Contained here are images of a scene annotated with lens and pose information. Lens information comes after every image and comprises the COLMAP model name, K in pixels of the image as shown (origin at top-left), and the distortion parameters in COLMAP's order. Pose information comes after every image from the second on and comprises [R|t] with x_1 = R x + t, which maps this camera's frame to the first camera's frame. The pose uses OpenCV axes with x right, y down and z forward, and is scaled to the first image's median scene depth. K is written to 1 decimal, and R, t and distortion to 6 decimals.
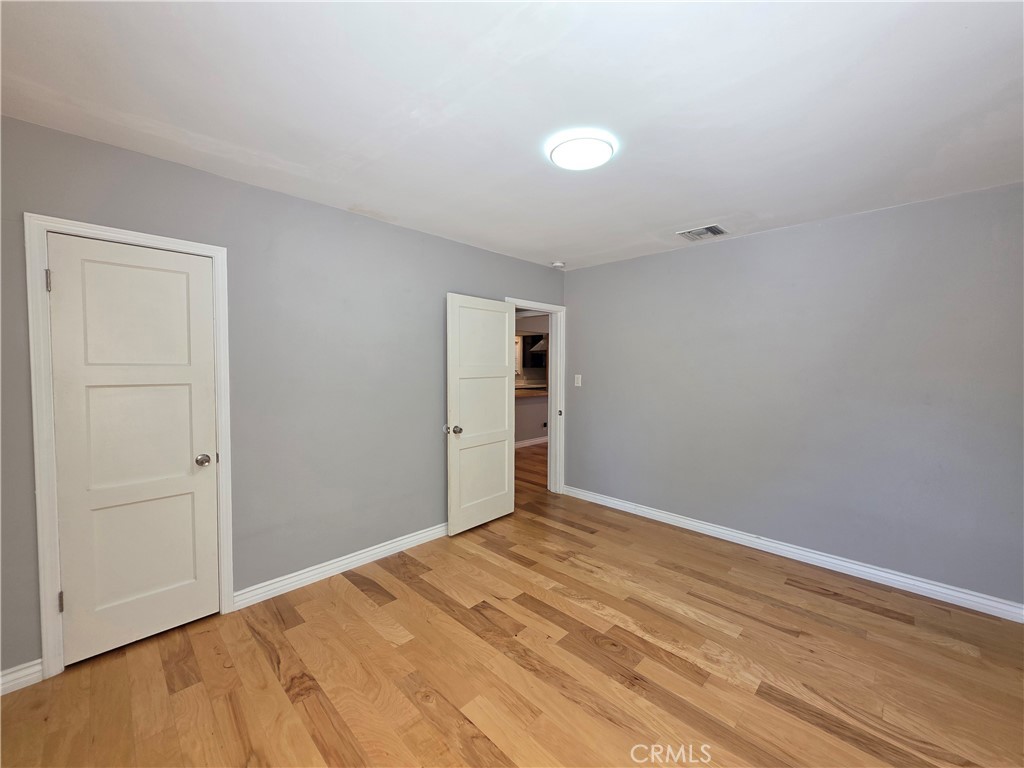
lens RADIAL K [[406.6, 0, 510.9], [0, 406.6, 383.0], [0, 0, 1]] dist [0.001440, 0.000046]
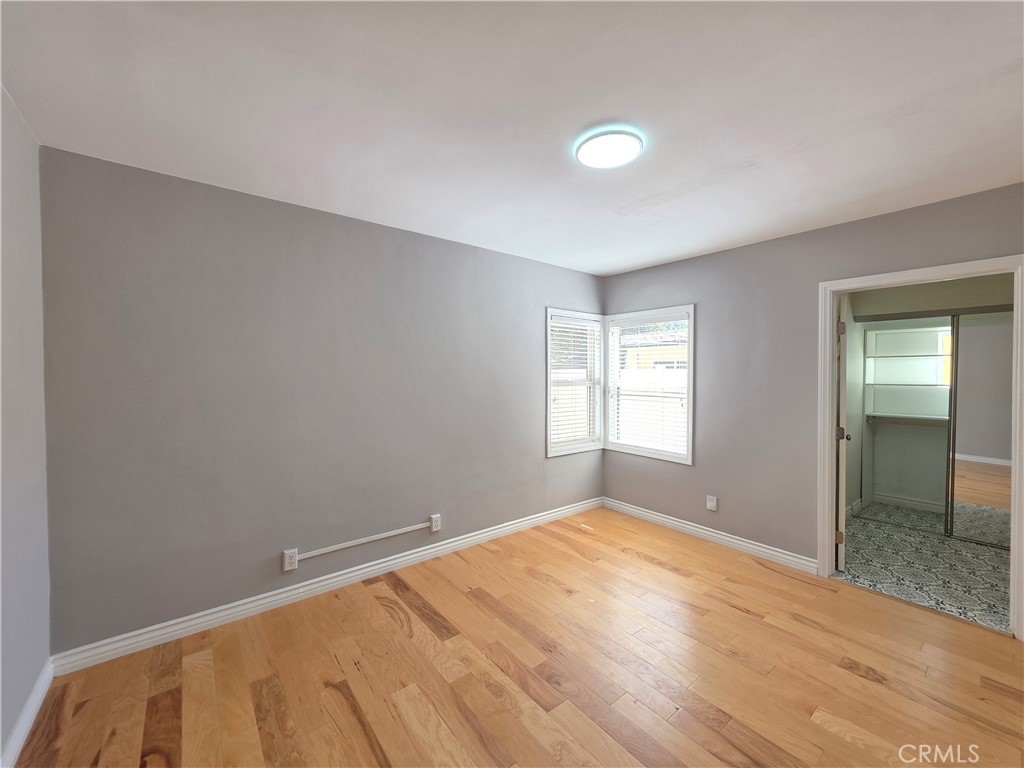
lens RADIAL K [[406.6, 0, 510.9], [0, 406.6, 383.0], [0, 0, 1]] dist [0.001440, 0.000046]
pose [[-0.993715, -0.010463, 0.111446, 0.282115], [-0.003215, 0.997879, 0.065024, -0.081503], [-0.111890, 0.064257, -0.991641, 1.970153]]
